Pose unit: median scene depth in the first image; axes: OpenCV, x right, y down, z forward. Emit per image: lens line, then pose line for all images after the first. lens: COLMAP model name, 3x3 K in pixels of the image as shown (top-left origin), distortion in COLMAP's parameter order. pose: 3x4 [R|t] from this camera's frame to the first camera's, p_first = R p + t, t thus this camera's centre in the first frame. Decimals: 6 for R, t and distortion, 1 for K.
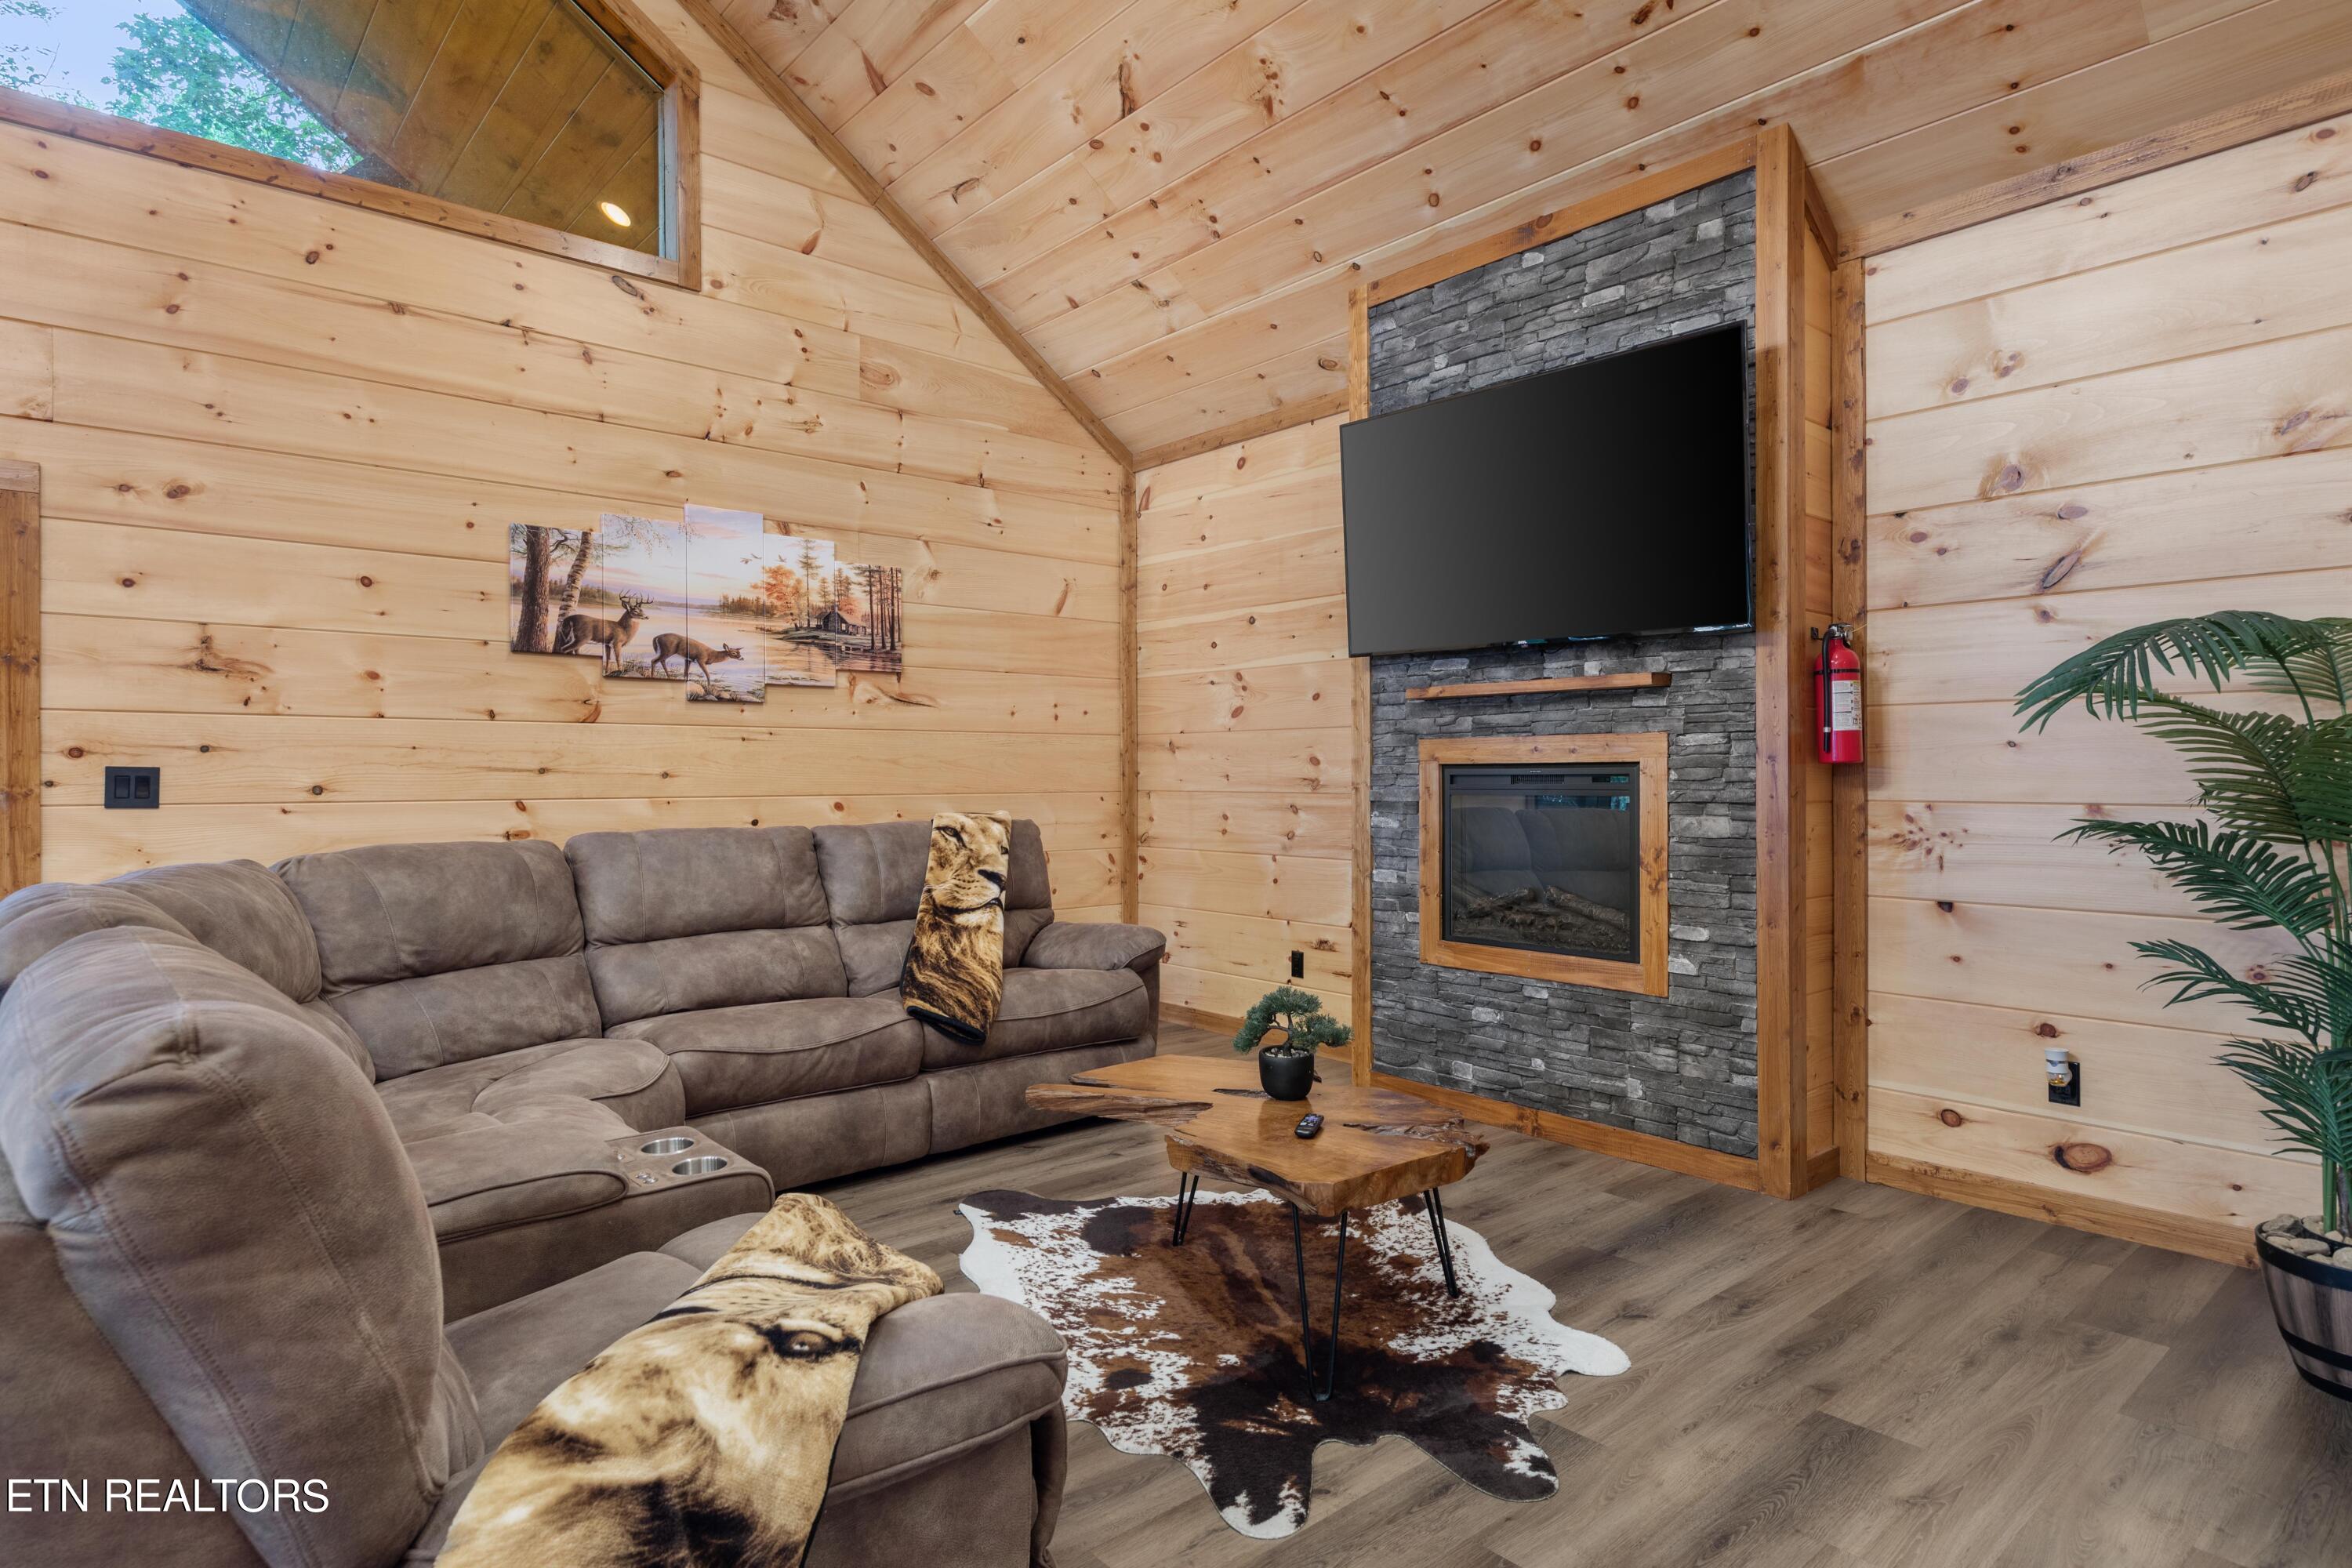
lens RADIAL K [[1265.3, 0, 1174.9], [0, 1265.3, 771.4], [0, 0, 1]] dist [0.007624, -0.007057]
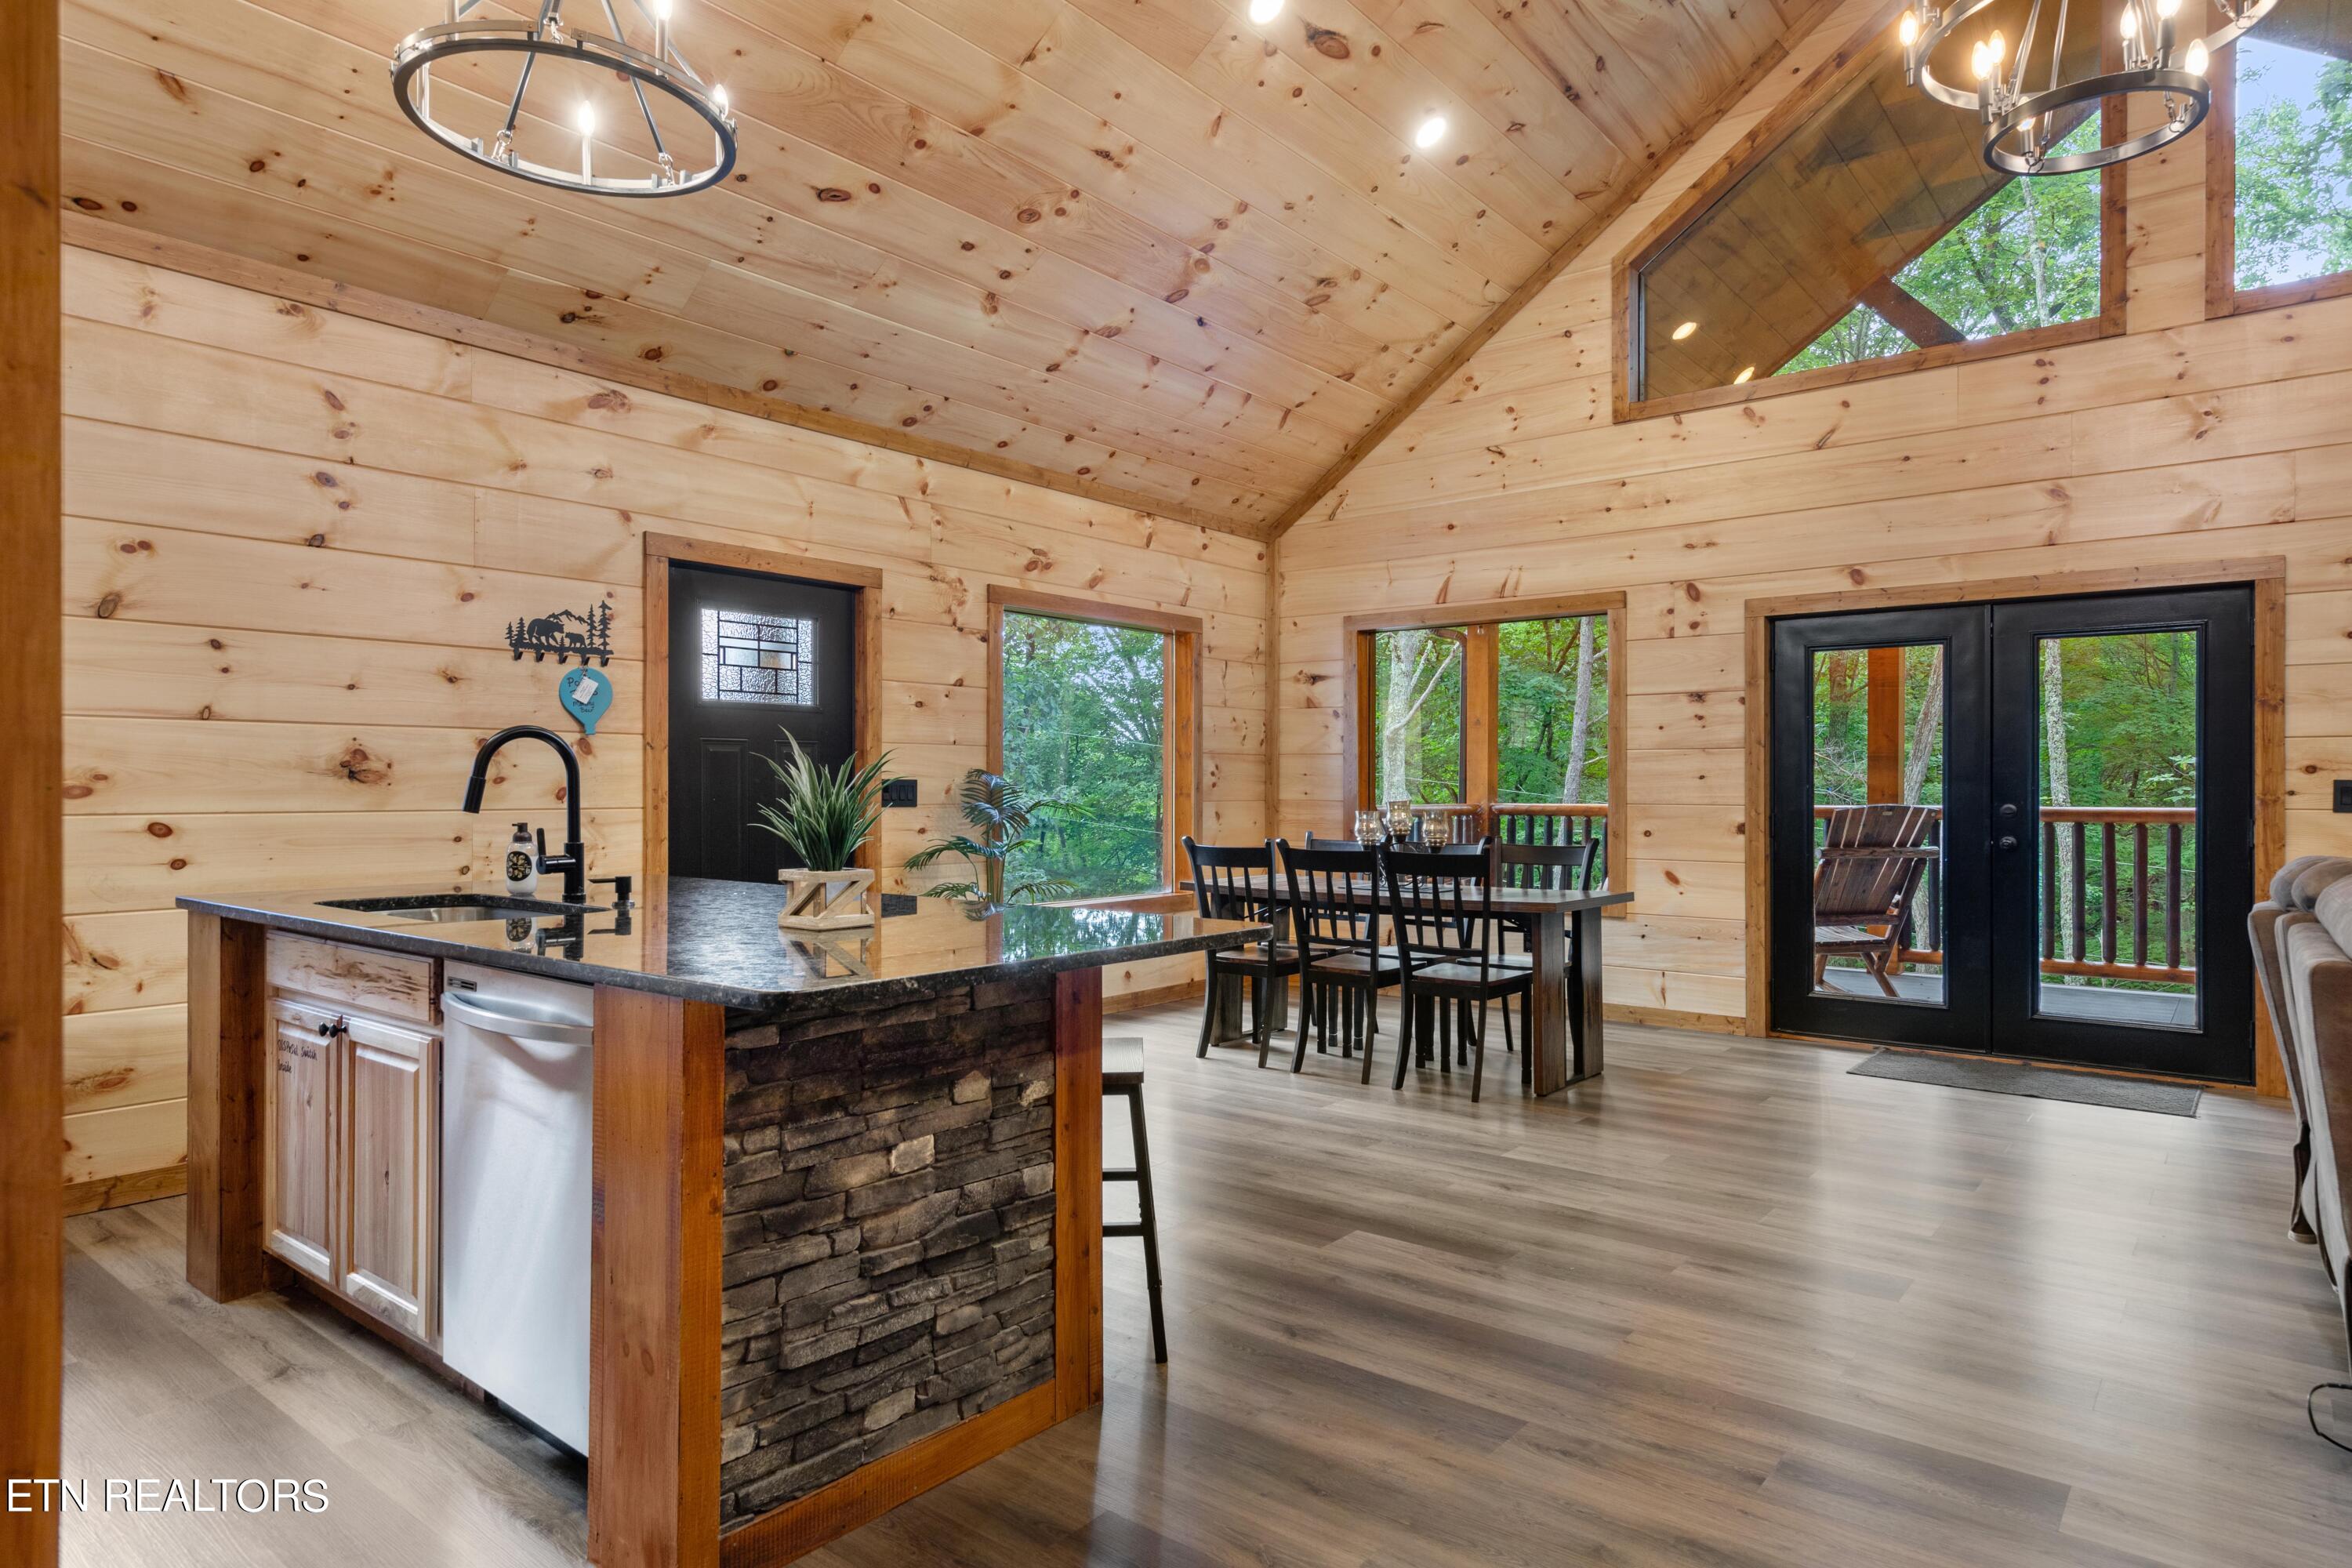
lens RADIAL K [[1329.4, 0, 1167.0], [0, 1329.4, 796.5], [0, 0, 1]] dist [0.014771, -0.004034]
pose [[0.171993, 0.010012, -0.985047, 0.276442], [0.002207, 0.999942, 0.010549, -0.003950], [0.985096, -0.003988, 0.171960, -0.377182]]
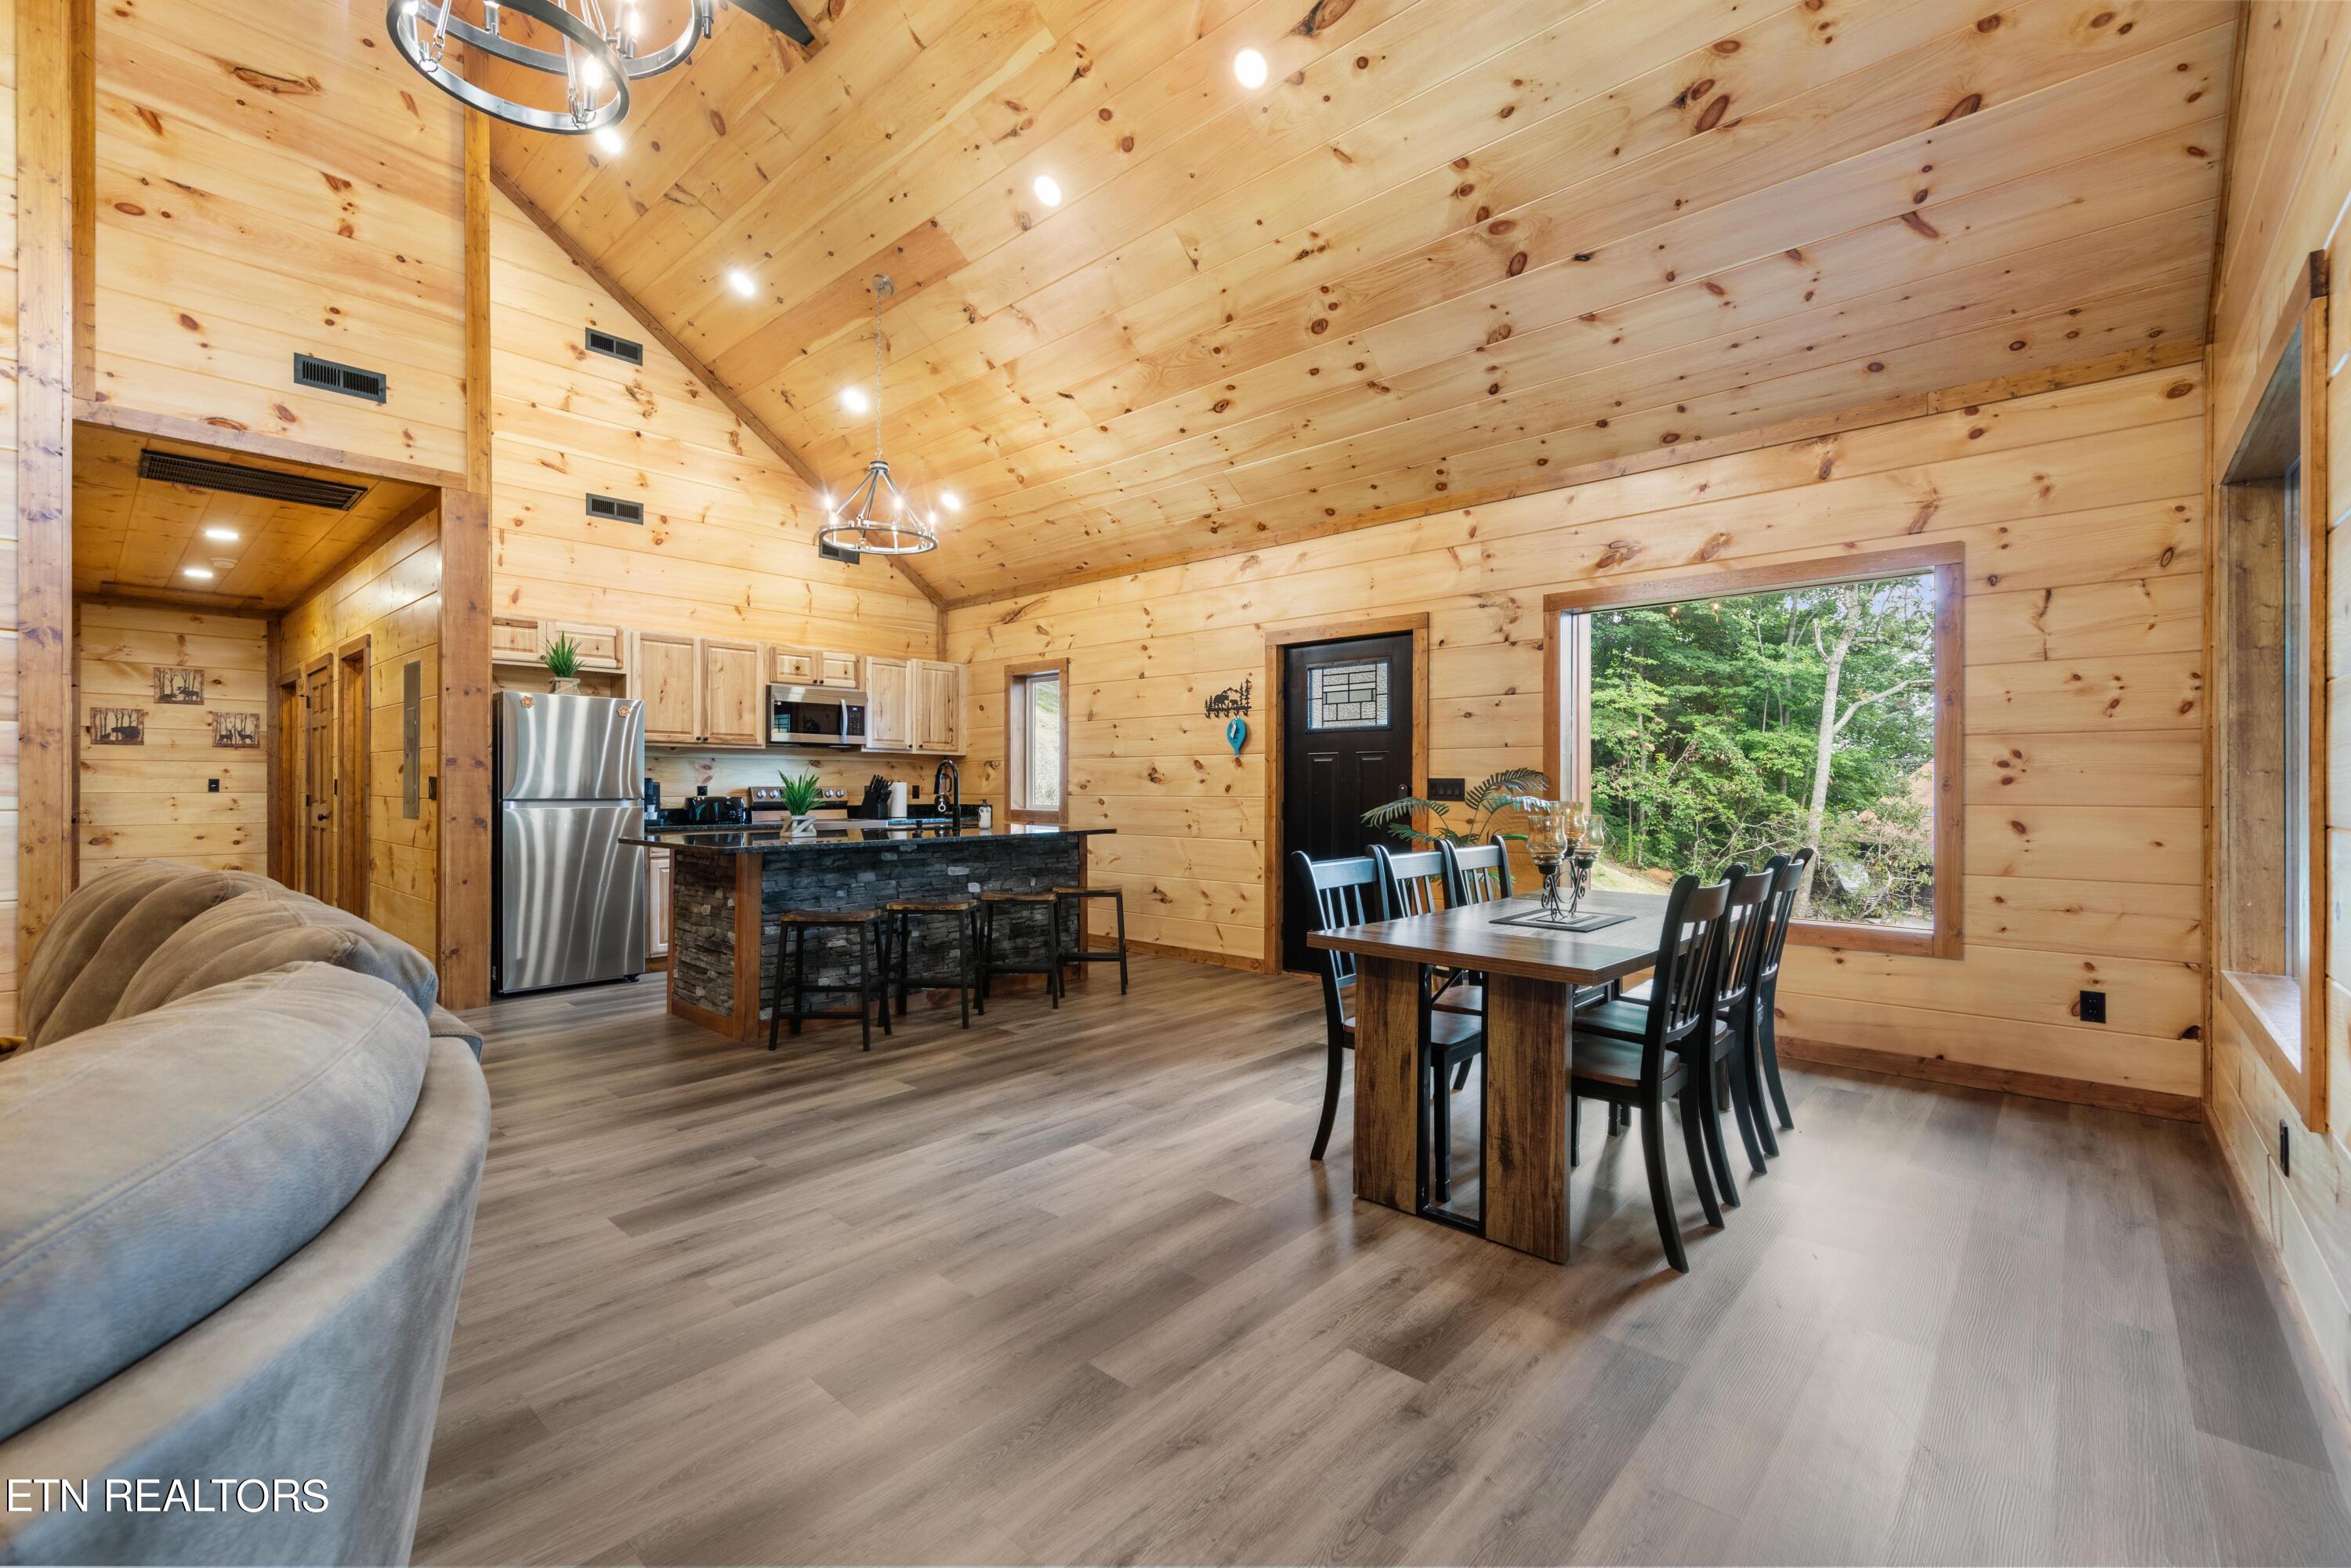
lens RADIAL K [[990.9, 0, 1176.8], [0, 990.9, 785.6], [0, 0, 1]] dist [0.007361, -0.000461]
pose [[-0.991944, 0.001387, -0.126670, -0.714698], [0.001813, 0.999993, -0.003245, 0.005598], [0.126664, -0.003449, -0.991940, 0.900991]]
